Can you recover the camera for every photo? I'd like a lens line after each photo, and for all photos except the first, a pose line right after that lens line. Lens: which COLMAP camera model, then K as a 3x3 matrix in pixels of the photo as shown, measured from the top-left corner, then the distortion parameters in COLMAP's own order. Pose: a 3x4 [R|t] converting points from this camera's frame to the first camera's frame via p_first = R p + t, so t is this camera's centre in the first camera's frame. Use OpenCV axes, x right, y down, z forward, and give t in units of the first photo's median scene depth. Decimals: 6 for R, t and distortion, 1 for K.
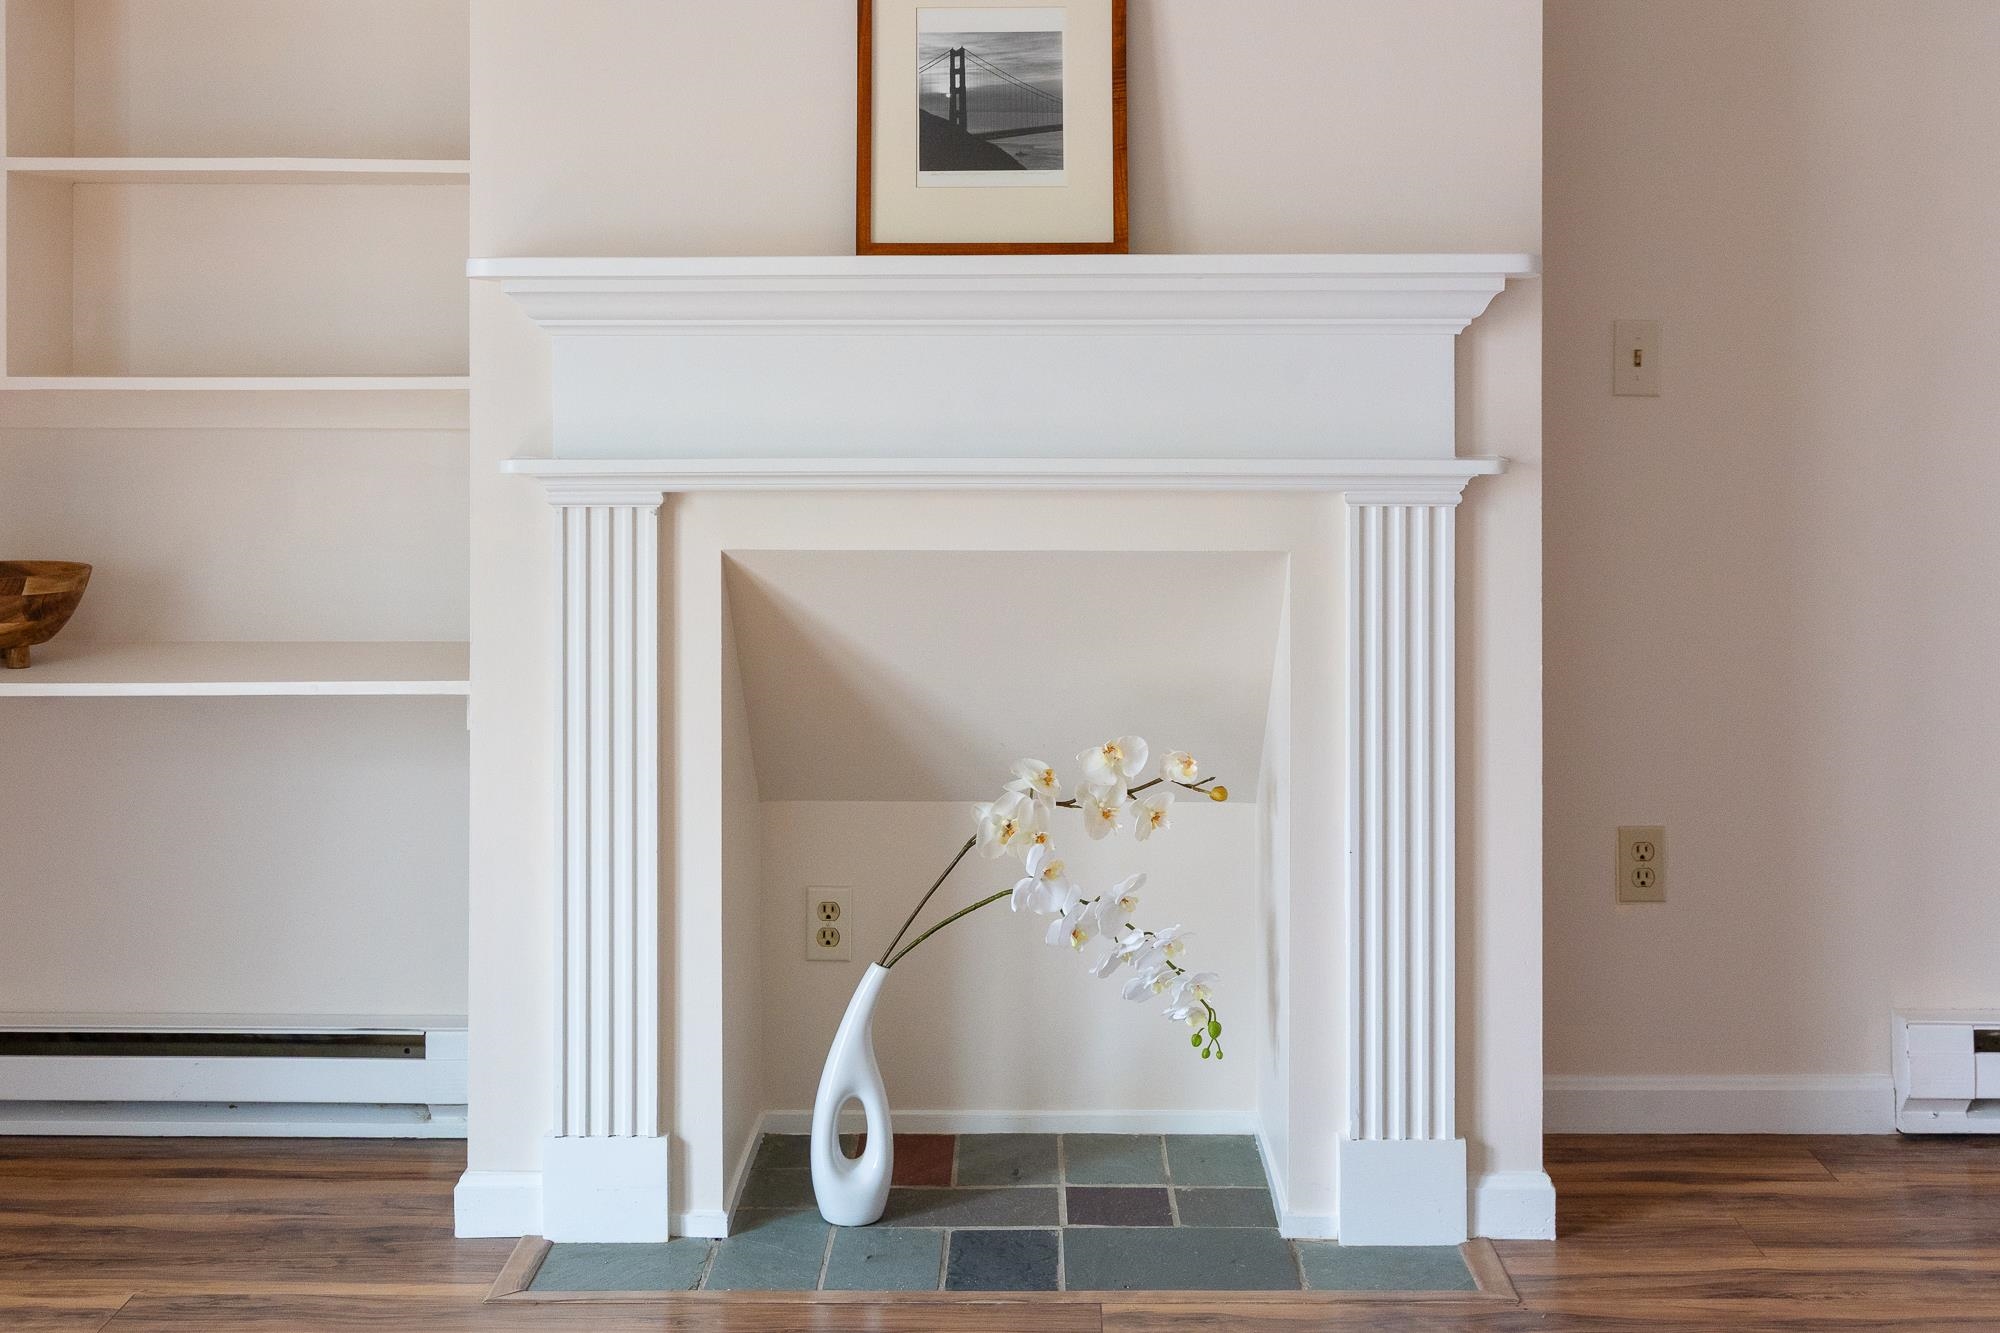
lens RADIAL K [[2379.6, 0, 1006.9], [0, 2379.6, 342.6], [0, 0, 1]] dist [0.014393, -0.021782]
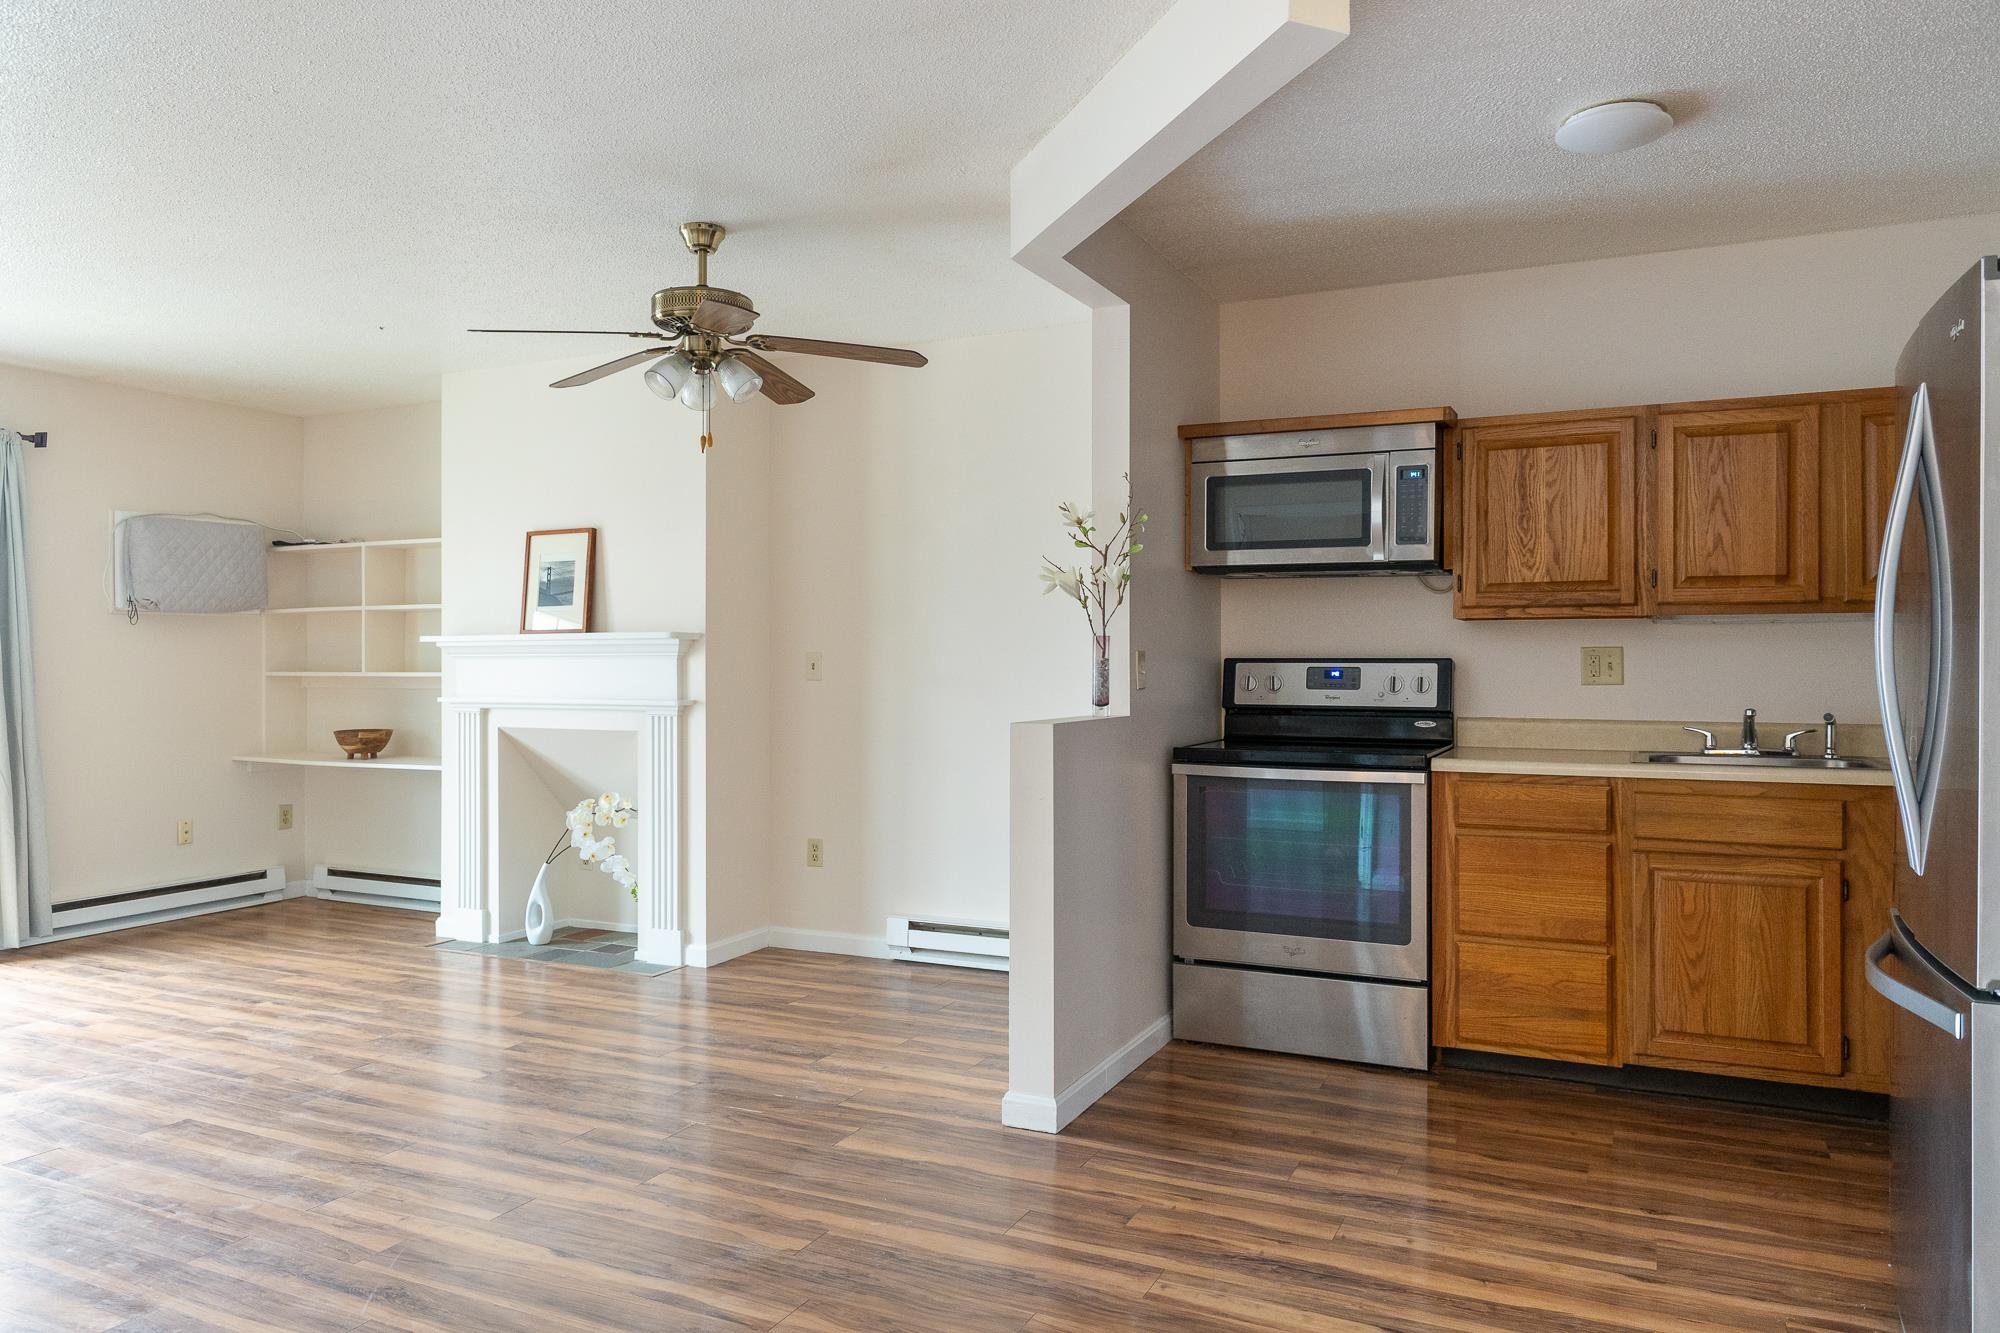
lens RADIAL K [[1344.0, 0, 990.8], [0, 1344.0, 654.8], [0, 0, 1]] dist [-0.001979, -0.004373]
pose [[0.905576, -0.002909, -0.424173, 1.233307], [0.000193, 0.999979, -0.006447, 0.002826], [0.424183, 0.005756, 0.905558, -0.344207]]
